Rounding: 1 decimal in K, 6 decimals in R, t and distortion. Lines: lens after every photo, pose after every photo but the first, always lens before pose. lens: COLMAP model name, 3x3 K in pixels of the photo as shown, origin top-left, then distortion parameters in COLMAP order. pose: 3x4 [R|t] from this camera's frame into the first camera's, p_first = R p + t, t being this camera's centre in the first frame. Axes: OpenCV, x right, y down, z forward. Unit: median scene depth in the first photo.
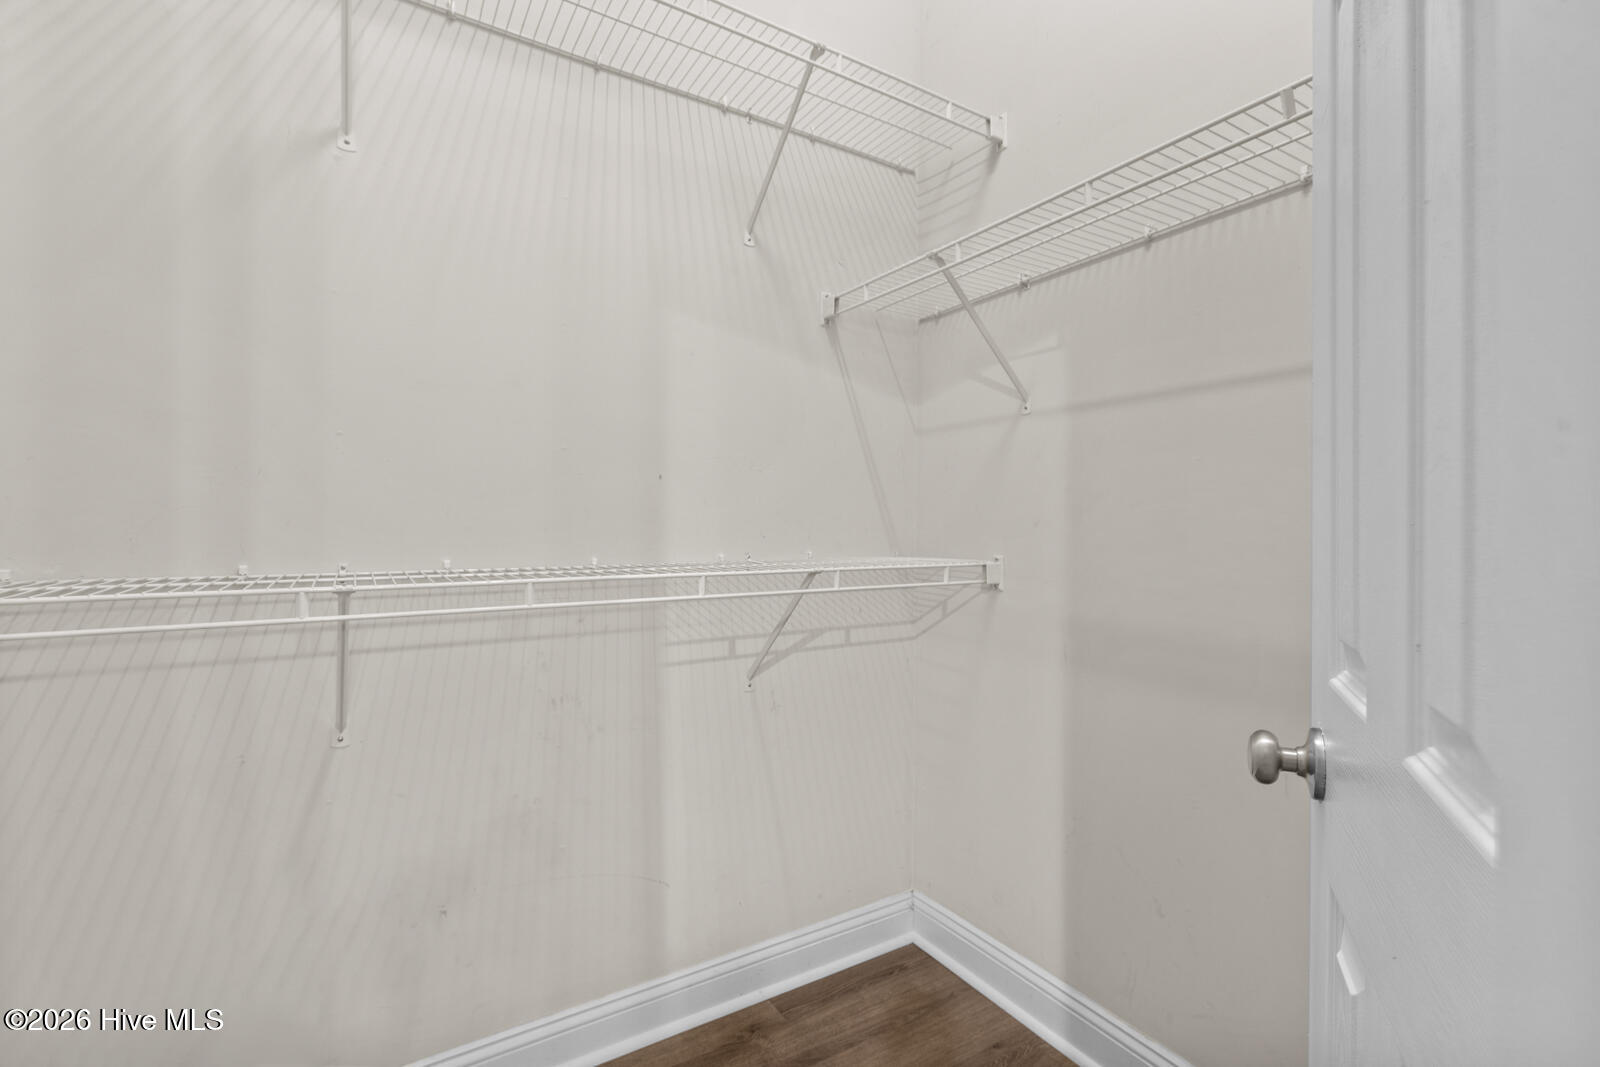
lens RADIAL K [[703.6, 0, 804.9], [0, 703.6, 524.9], [0, 0, 1]] dist [-0.004544, 0.000002]
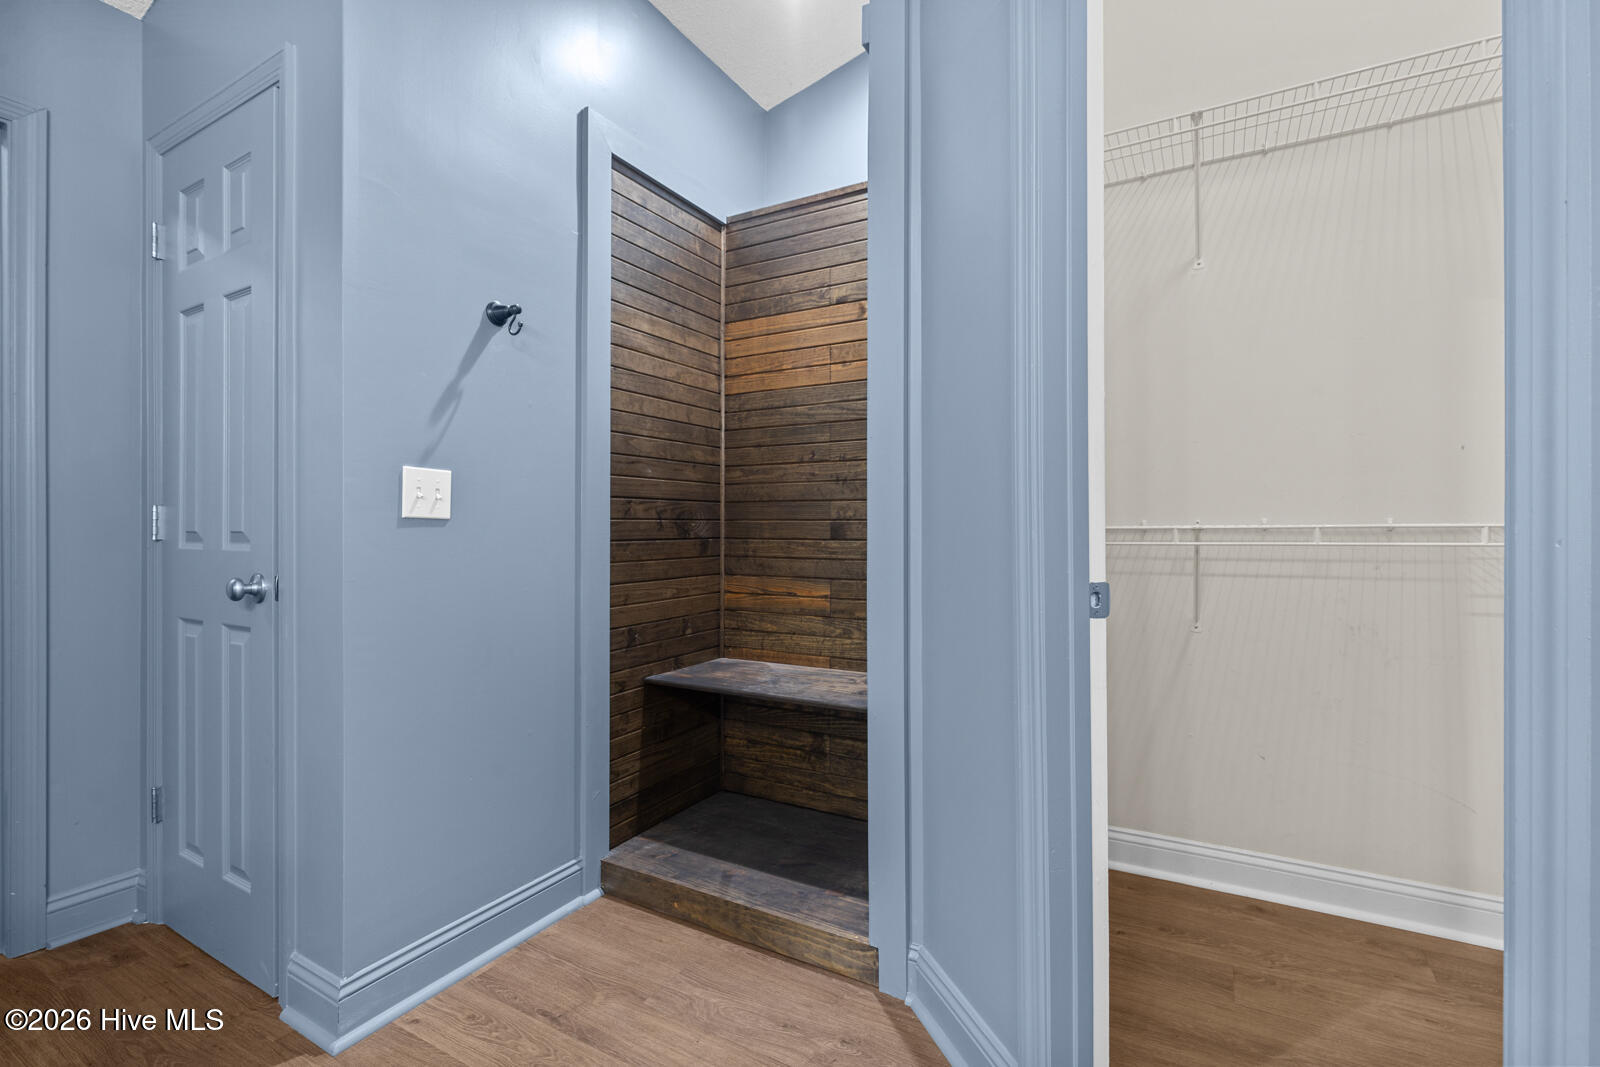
lens RADIAL K [[703.6, 0, 808.8], [0, 703.6, 528.6], [0, 0, 1]] dist [-0.004544, 0.000002]
pose [[0.462780, -0.001455, -0.886472, 0.374177], [0.000176, 0.999999, -0.001549, 0.077182], [0.886473, 0.000561, 0.462780, -0.560965]]
